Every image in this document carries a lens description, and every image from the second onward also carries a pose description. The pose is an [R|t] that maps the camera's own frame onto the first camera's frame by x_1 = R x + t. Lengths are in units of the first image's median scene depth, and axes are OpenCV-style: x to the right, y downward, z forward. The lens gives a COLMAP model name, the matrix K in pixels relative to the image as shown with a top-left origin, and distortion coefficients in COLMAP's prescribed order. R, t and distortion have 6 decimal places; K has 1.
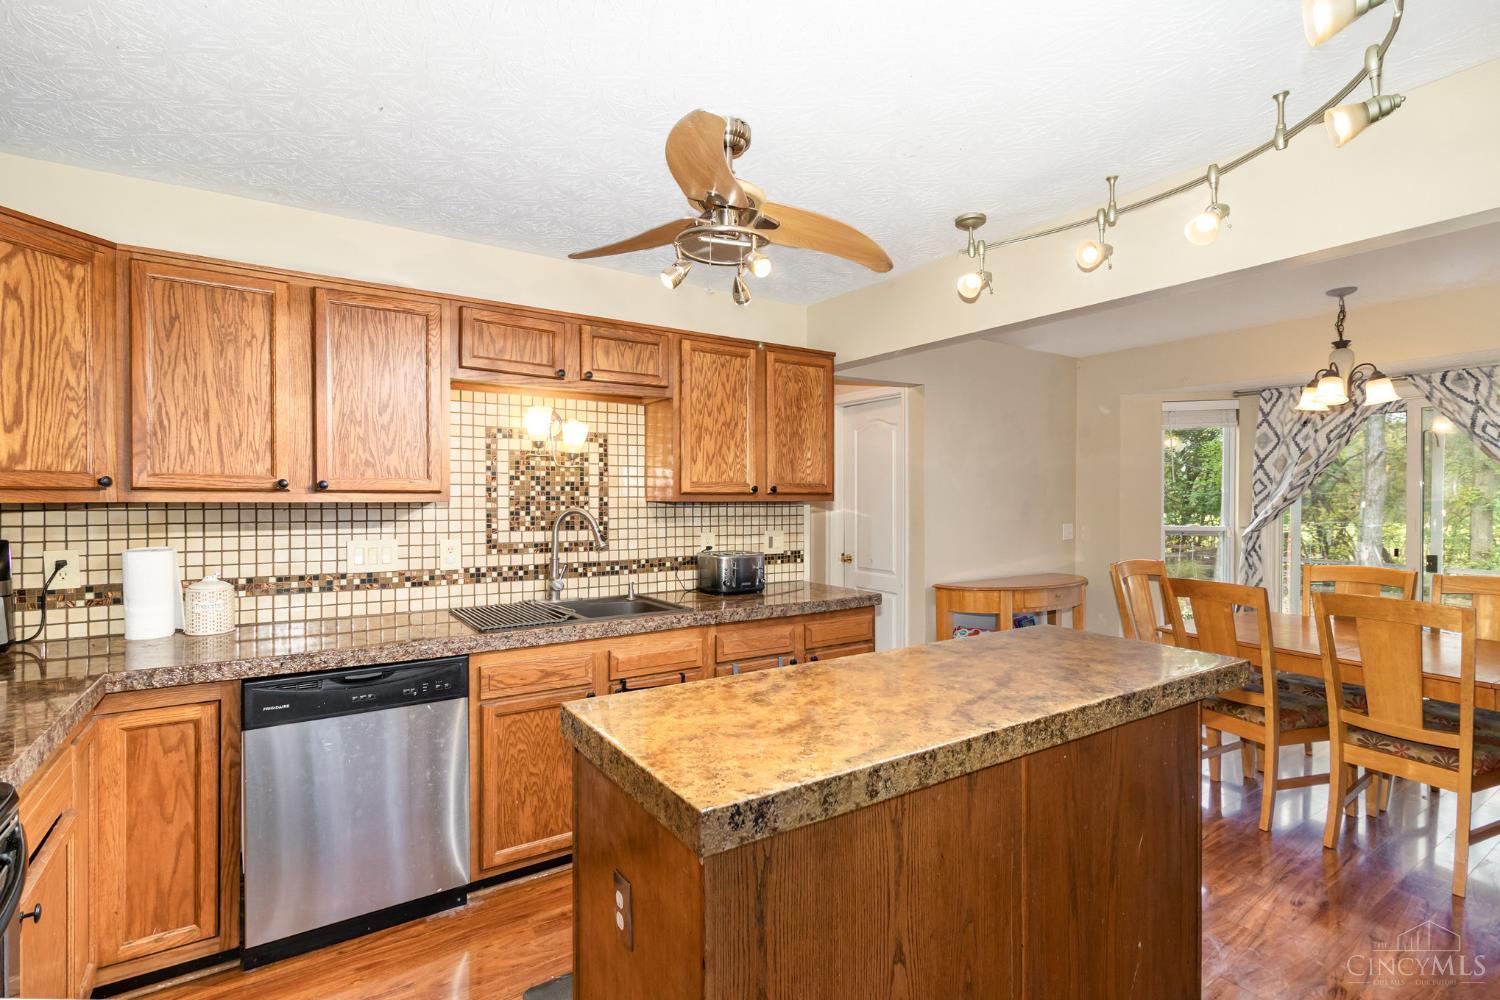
lens RADIAL K [[697.9, 0, 780.8], [0, 697.9, 504.5], [0, 0, 1]] dist [-0.001121, 0.000677]
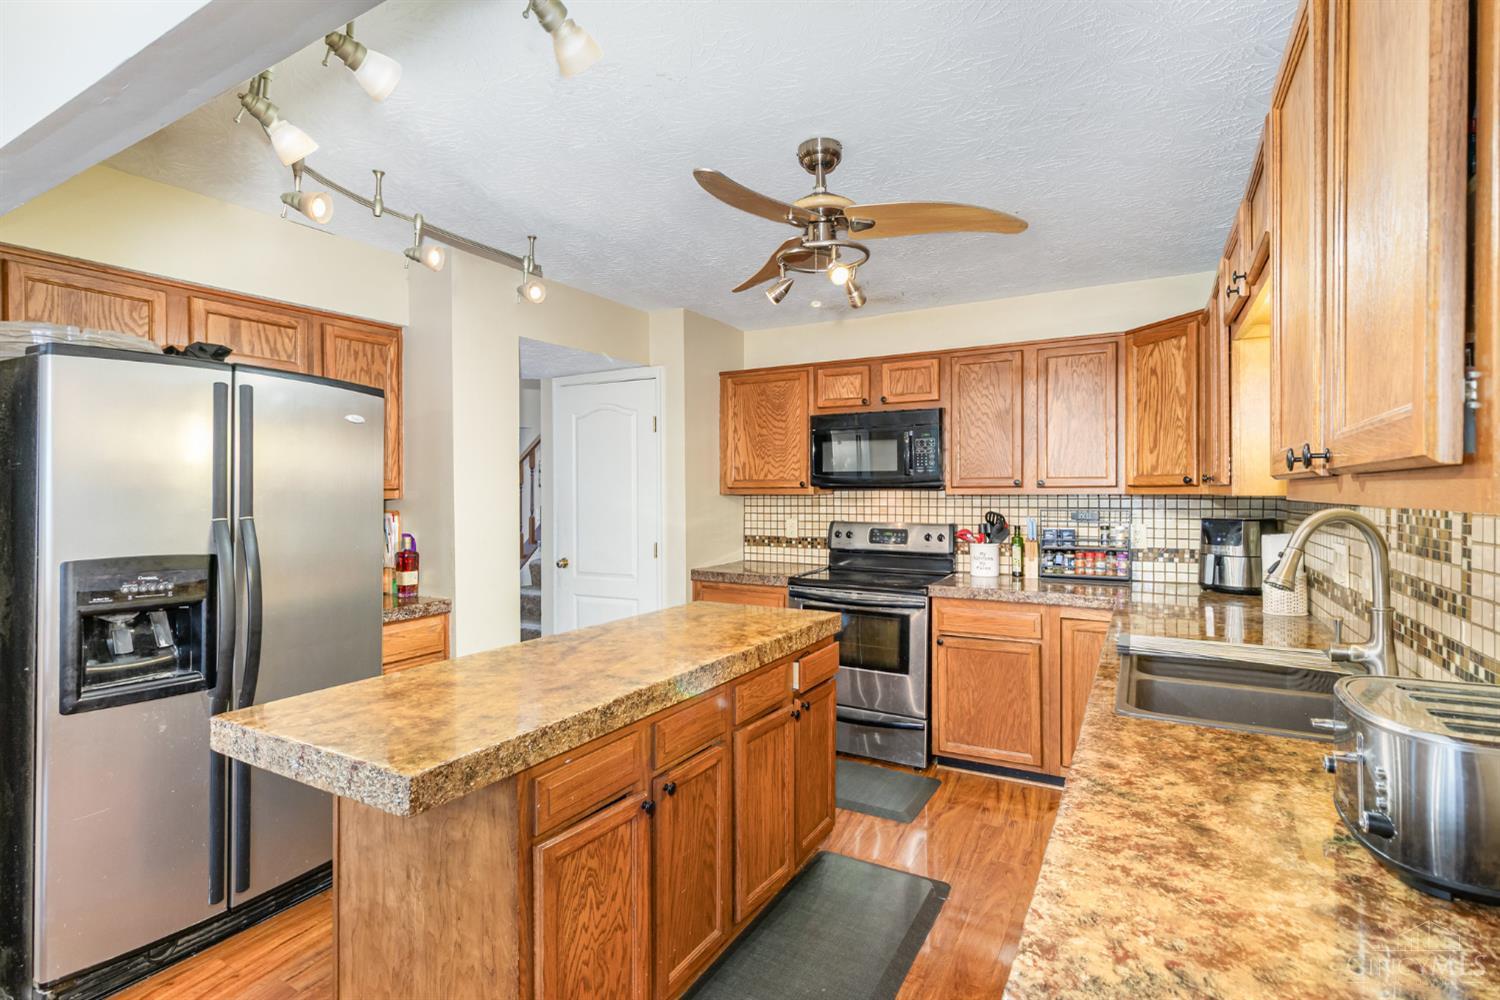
lens RADIAL K [[697.9, 0, 745.8], [0, 697.9, 494.1], [0, 0, 1]] dist [-0.001121, 0.000677]
pose [[-0.902141, 0.004116, -0.431422, 0.315711], [-0.000067, 0.999953, 0.009681, -0.011176], [0.431442, 0.008763, -0.902098, 1.234896]]
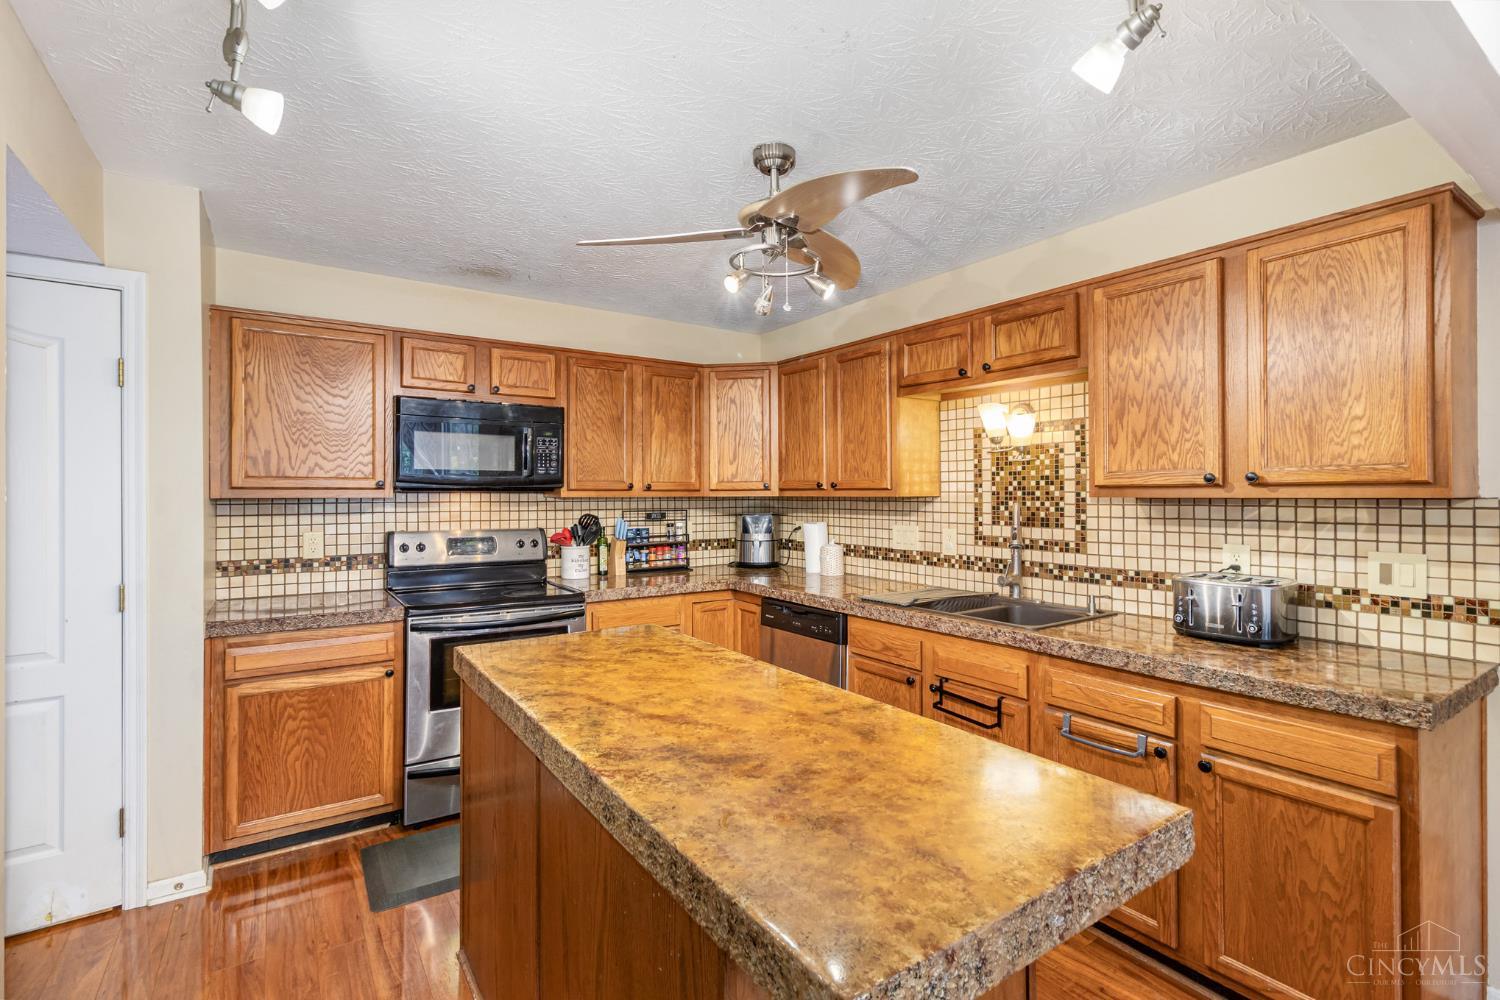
lens RADIAL K [[697.9, 0, 751.3], [0, 697.9, 491.4], [0, 0, 1]] dist [-0.001121, 0.000677]
pose [[-0.003256, -0.004495, -0.999985, 0.644671], [-0.005597, 0.999974, -0.004476, -0.005186], [0.999979, 0.005583, -0.003281, 0.622344]]
